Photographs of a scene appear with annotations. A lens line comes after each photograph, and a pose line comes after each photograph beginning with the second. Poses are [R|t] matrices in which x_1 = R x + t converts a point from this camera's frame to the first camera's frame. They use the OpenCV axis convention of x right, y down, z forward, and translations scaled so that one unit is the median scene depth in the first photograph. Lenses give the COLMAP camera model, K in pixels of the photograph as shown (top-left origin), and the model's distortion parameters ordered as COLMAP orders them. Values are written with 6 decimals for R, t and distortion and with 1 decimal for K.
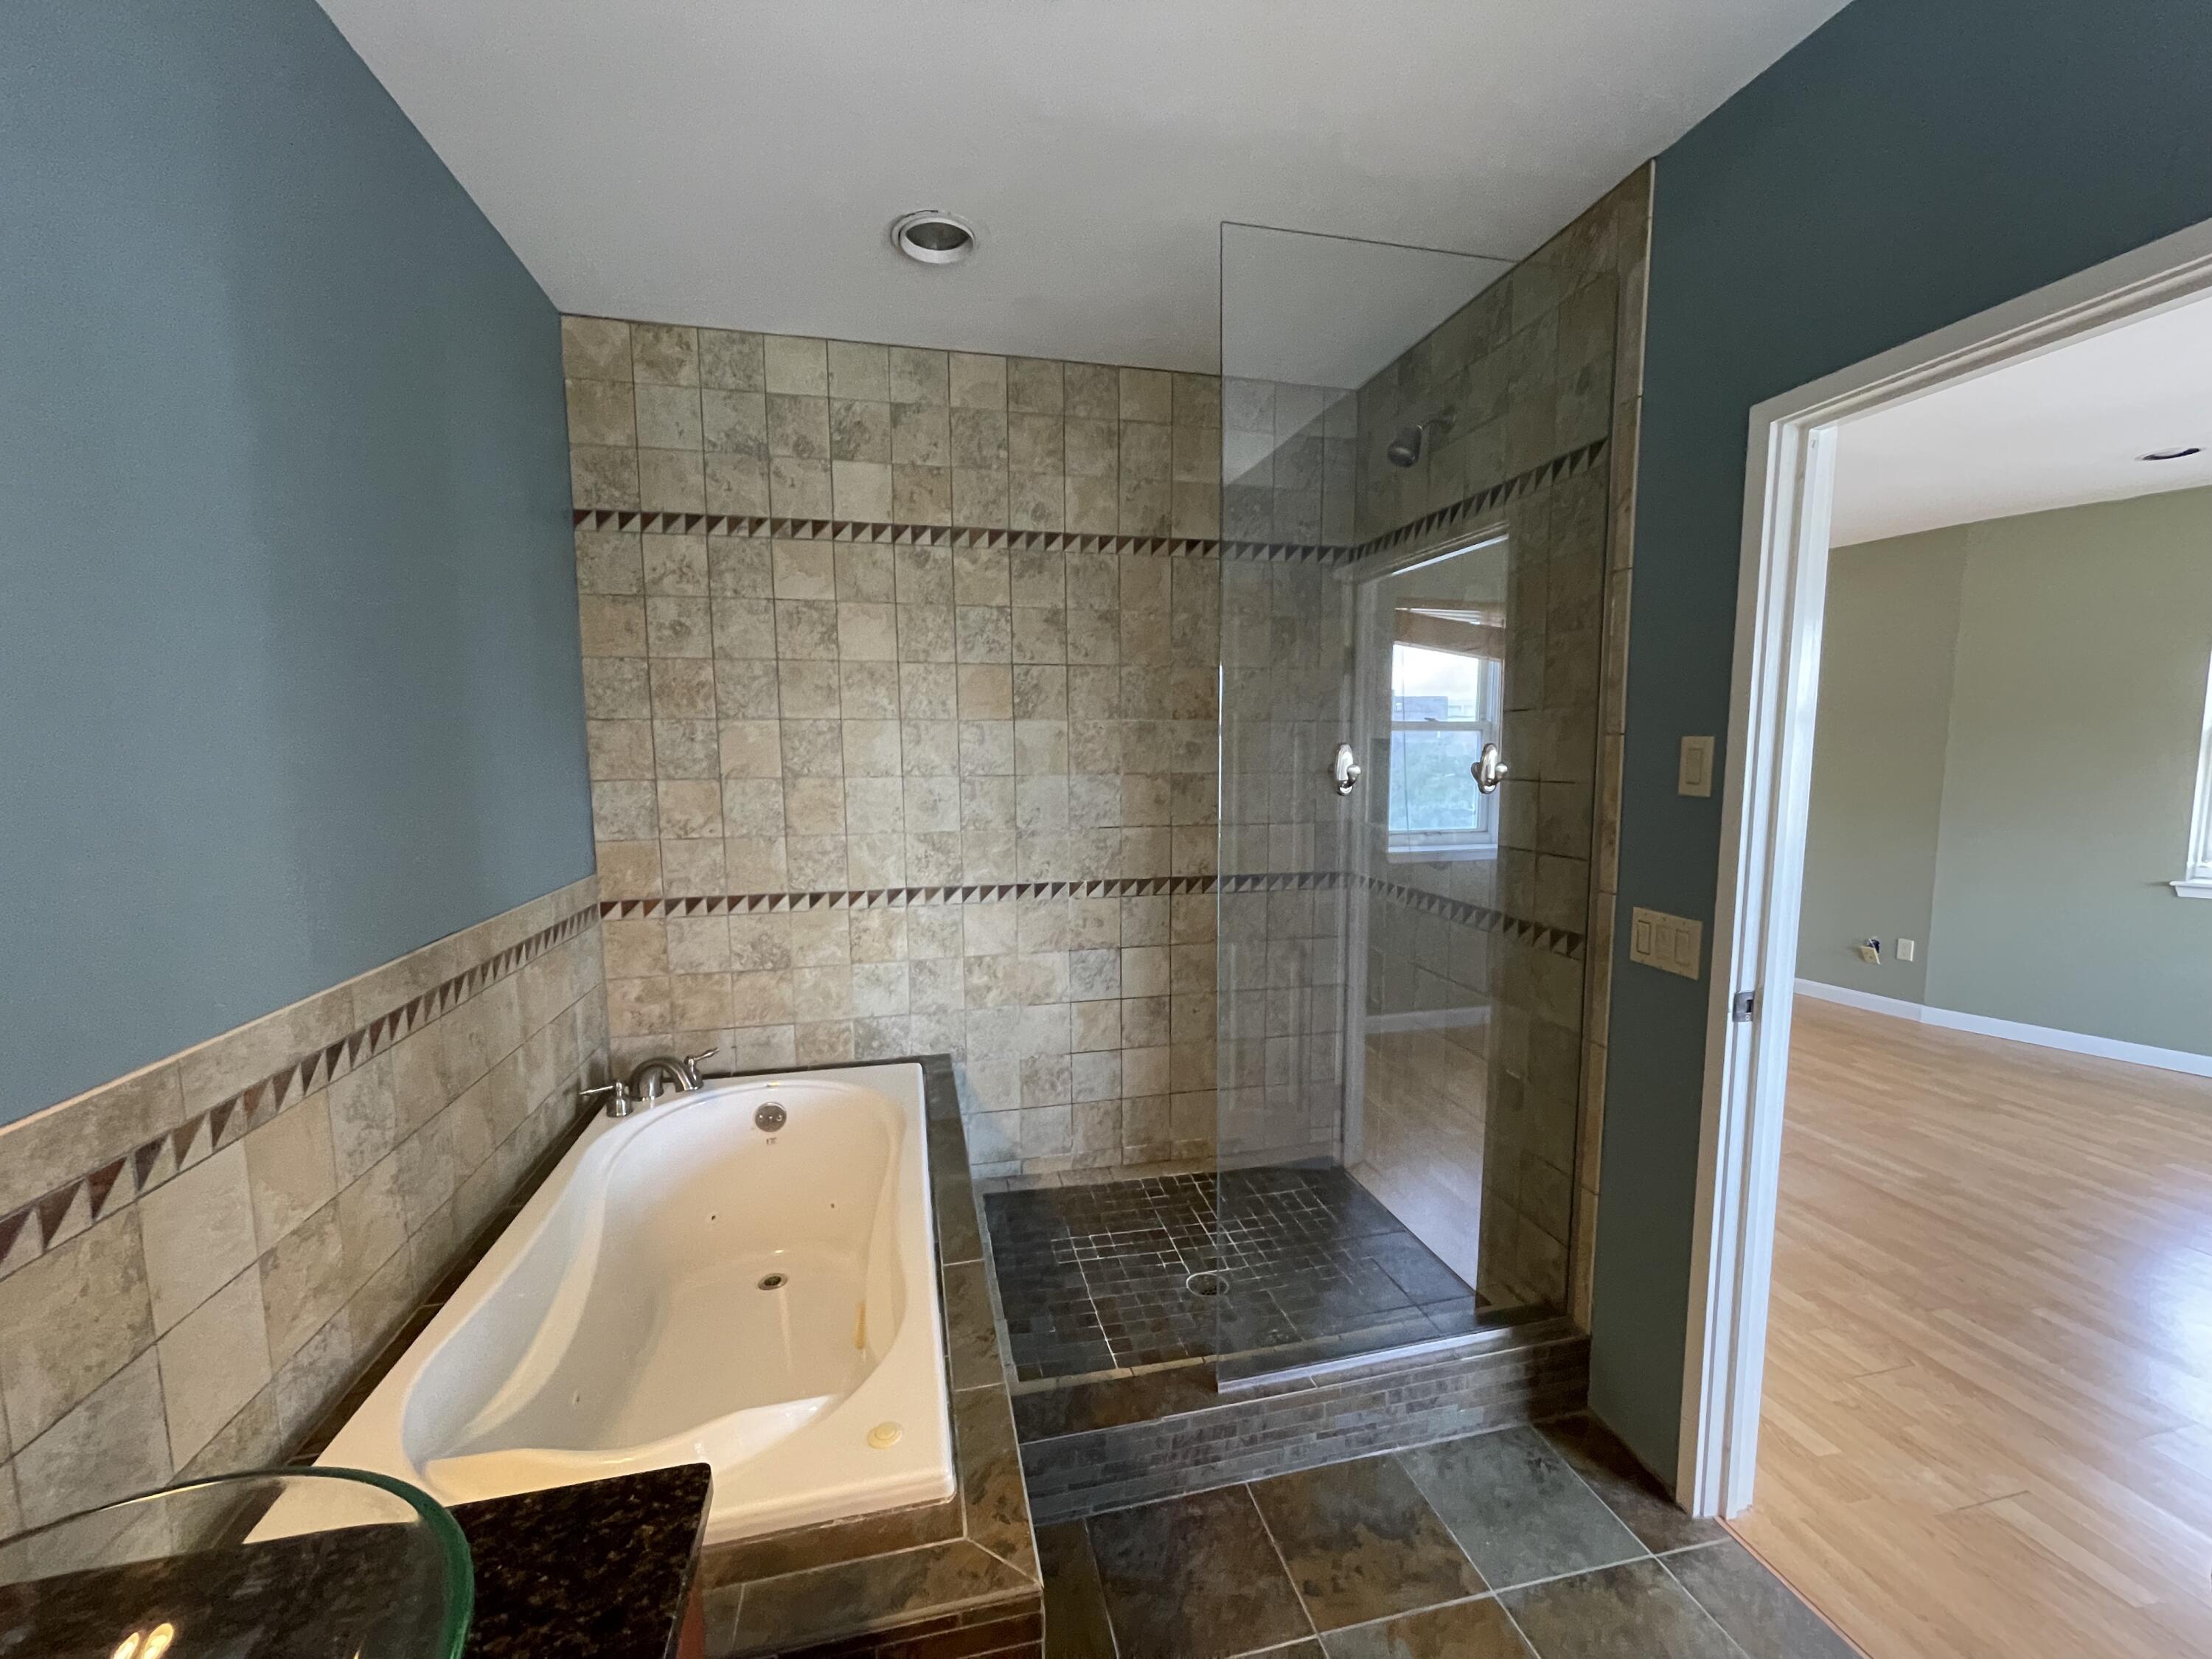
lens RADIAL K [[895.8, 0, 1106.0], [0, 895.8, 829.5], [0, 0, 1]] dist [0.001082, 0.000105]
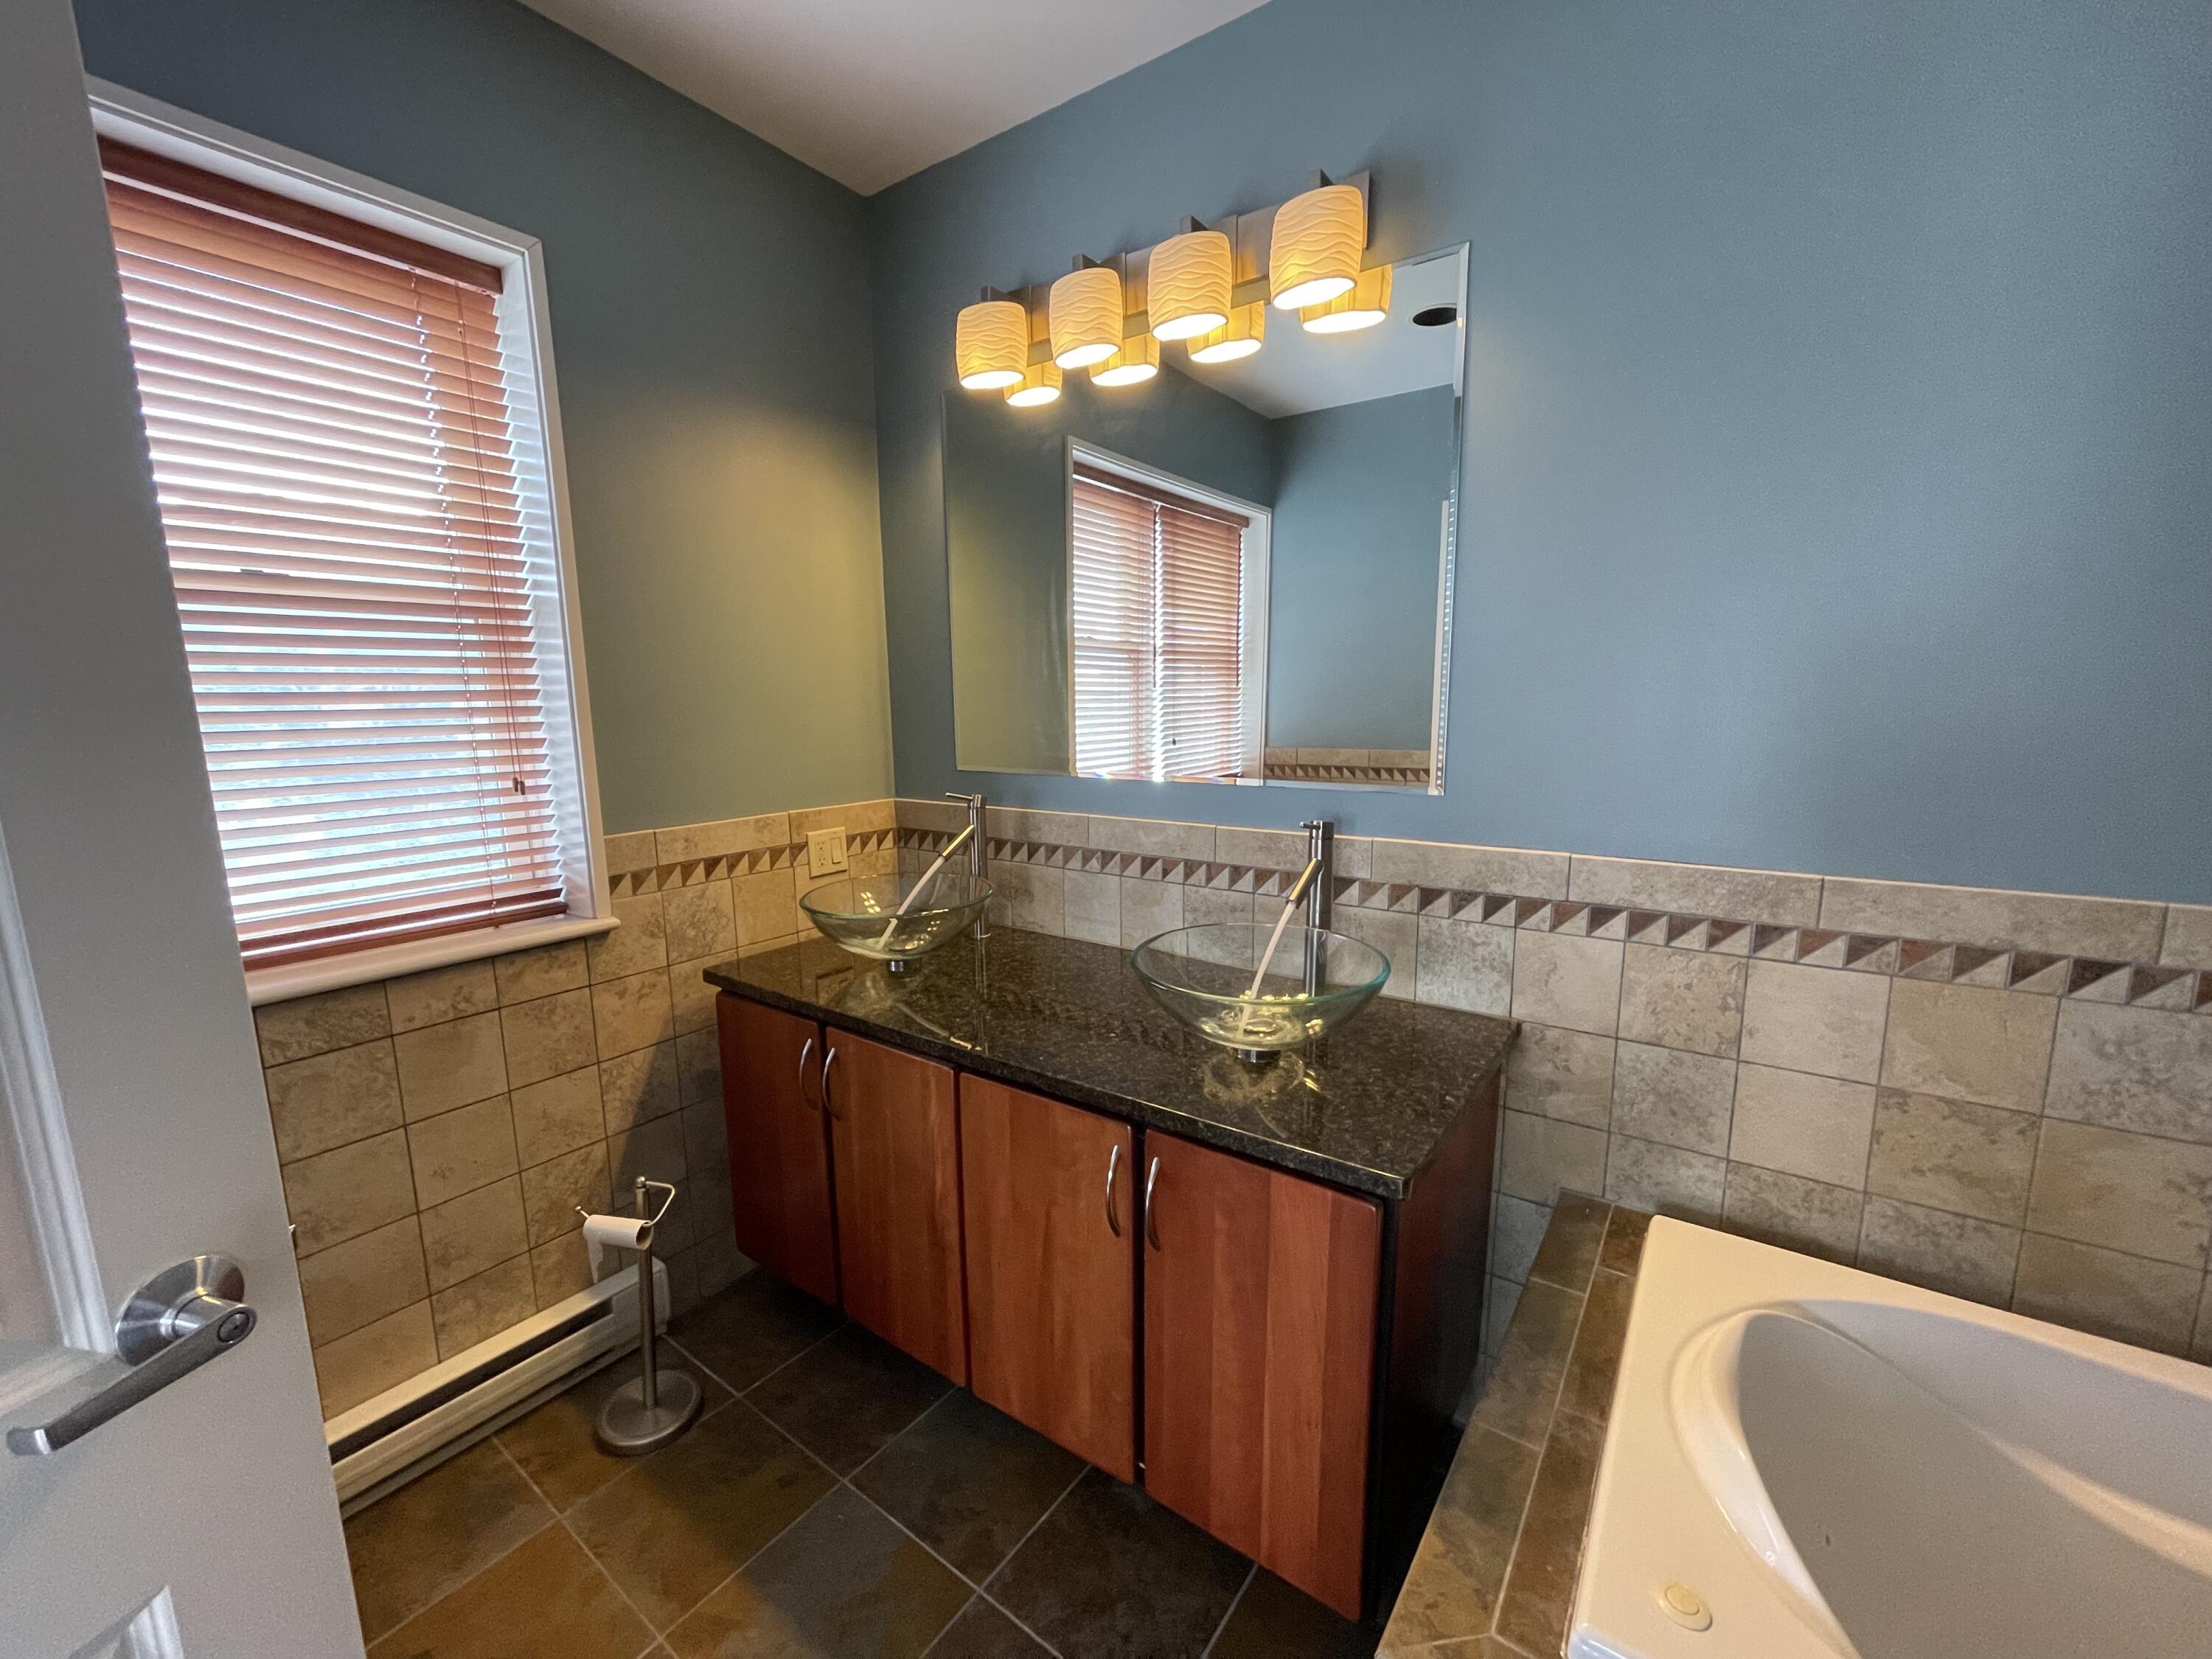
lens RADIAL K [[895.8, 0, 1106.0], [0, 895.8, 829.5], [0, 0, 1]] dist [0.001082, 0.000105]
pose [[-0.752072, 0.110278, -0.649790, 0.519356], [-0.046629, 0.974529, 0.219359, -0.039403], [0.657430, 0.195273, -0.727774, 1.211714]]
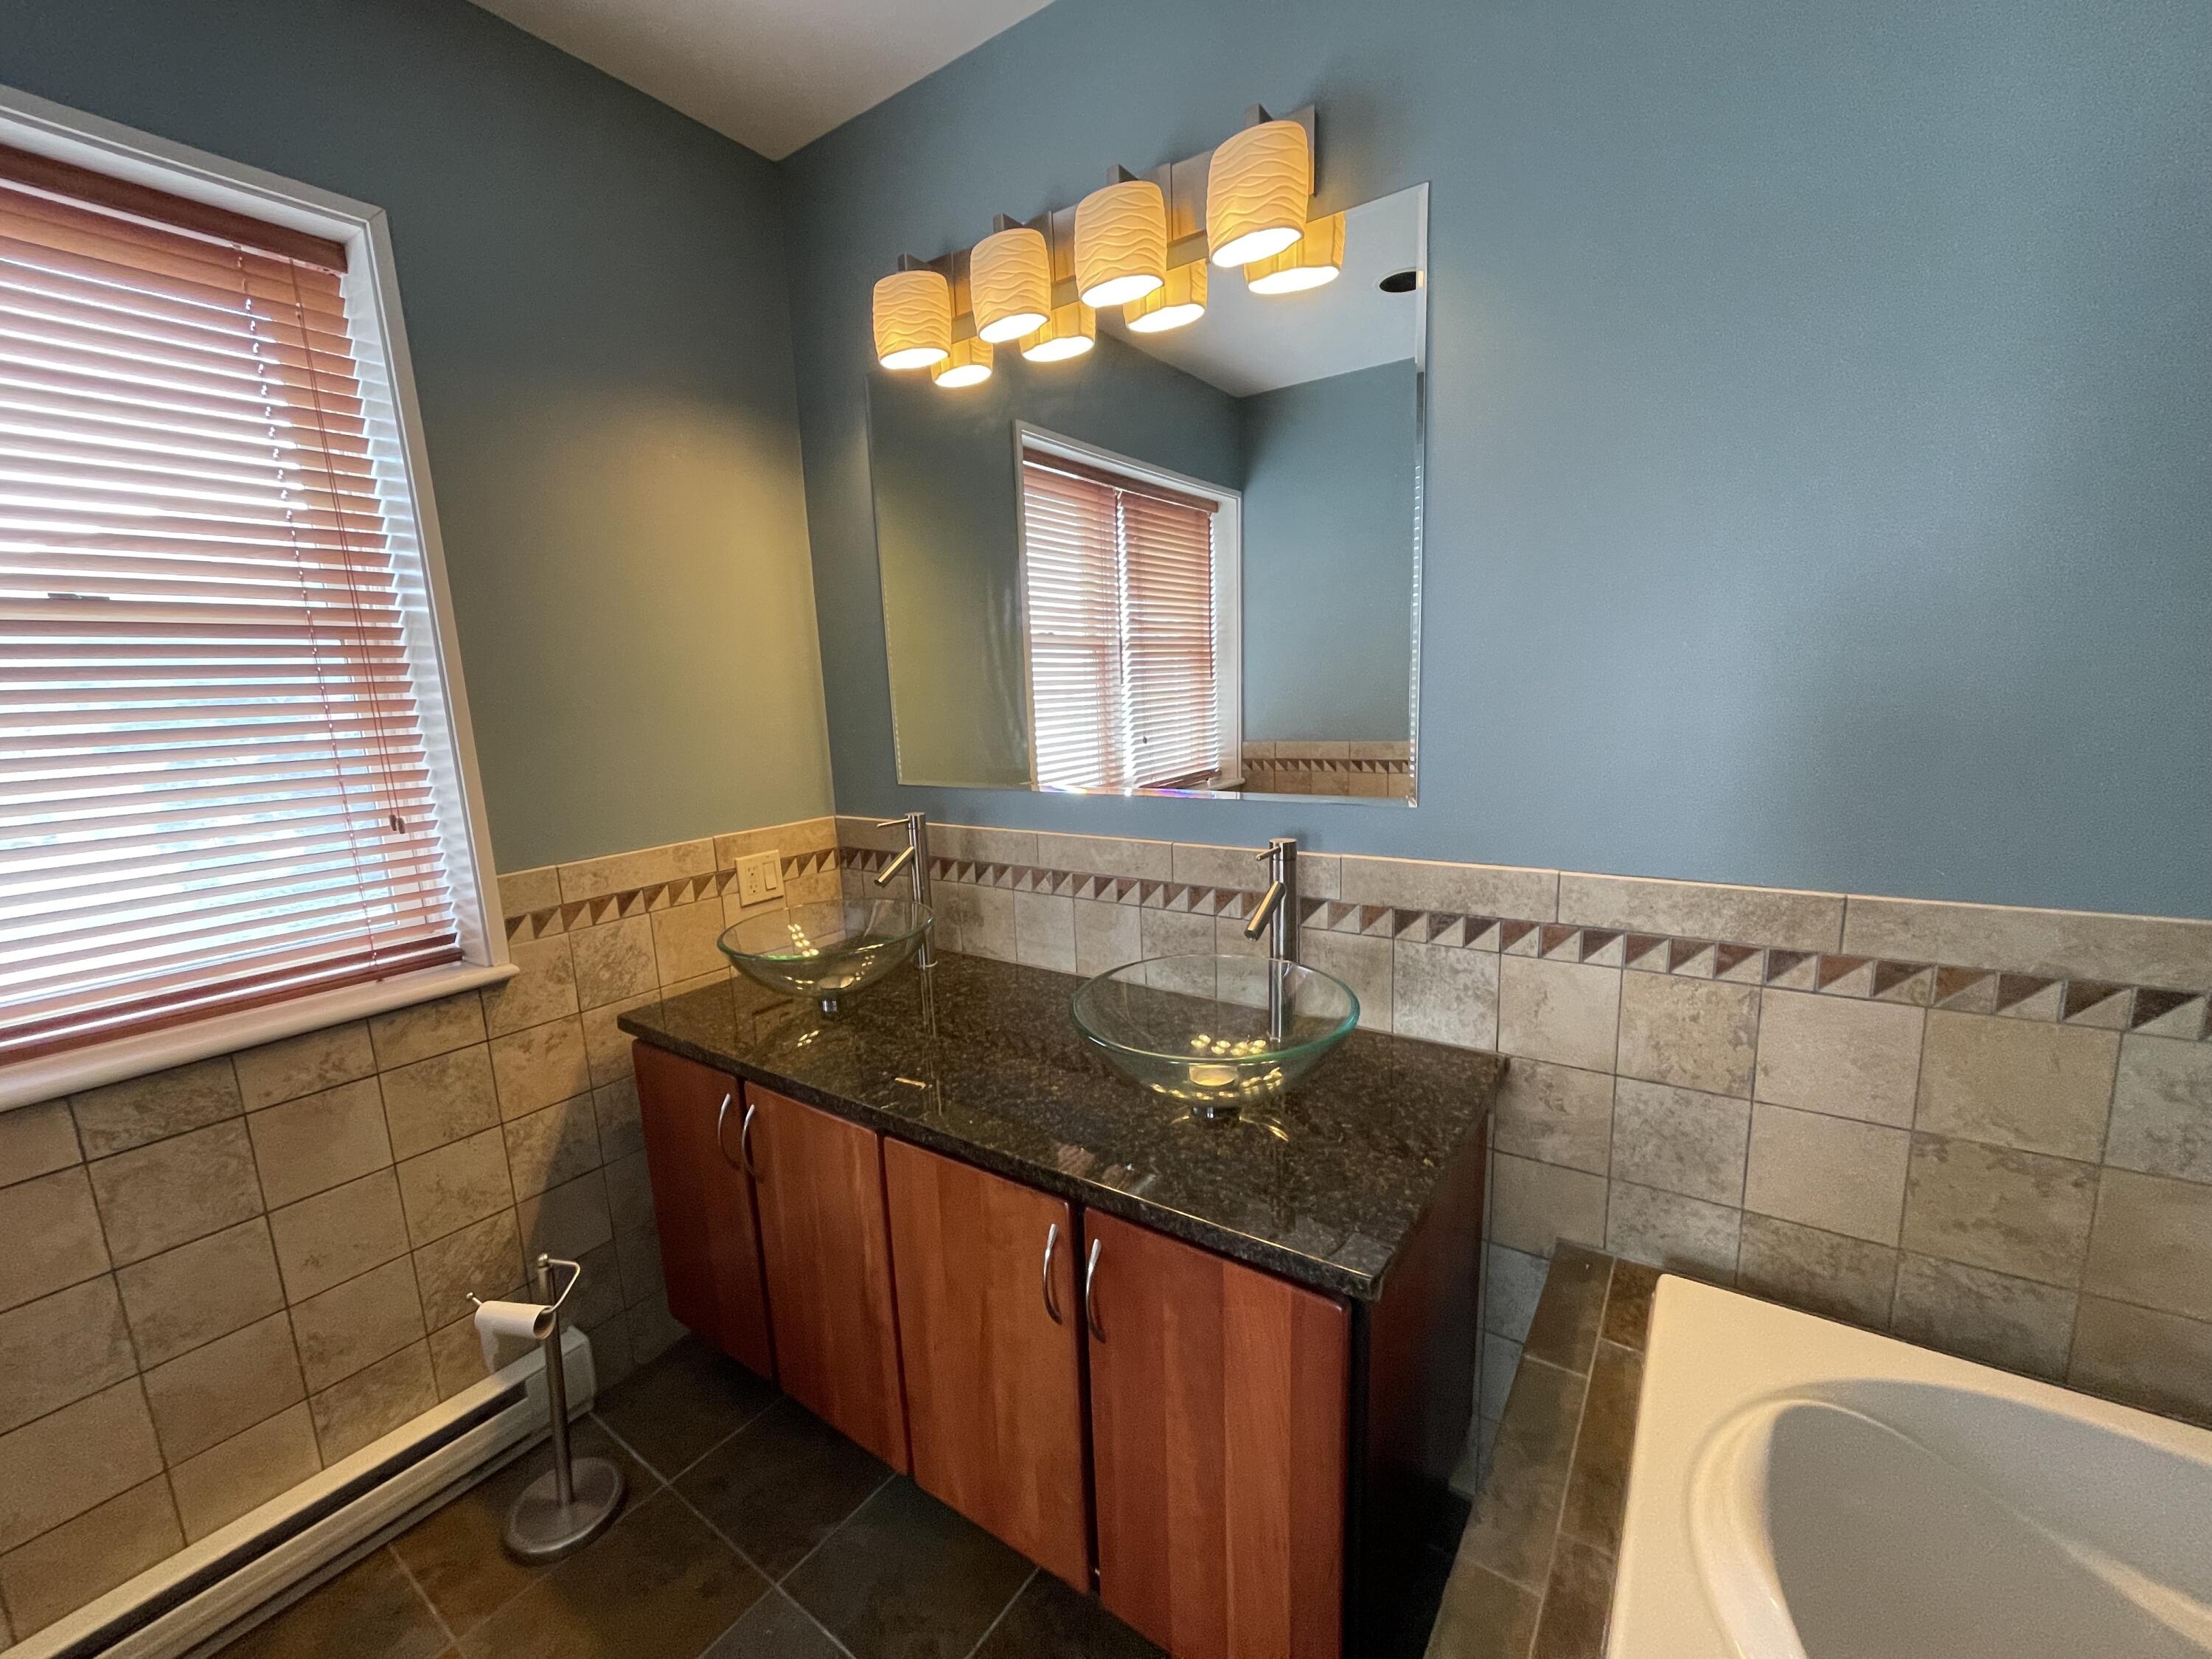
lens RADIAL K [[895.8, 0, 1106.0], [0, 895.8, 829.5], [0, 0, 1]] dist [0.001082, 0.000105]
pose [[-0.742962, 0.140931, -0.654329, 0.347288], [-0.019055, 0.972733, 0.231146, -0.062865], [0.669062, 0.184201, -0.720018, 1.143455]]
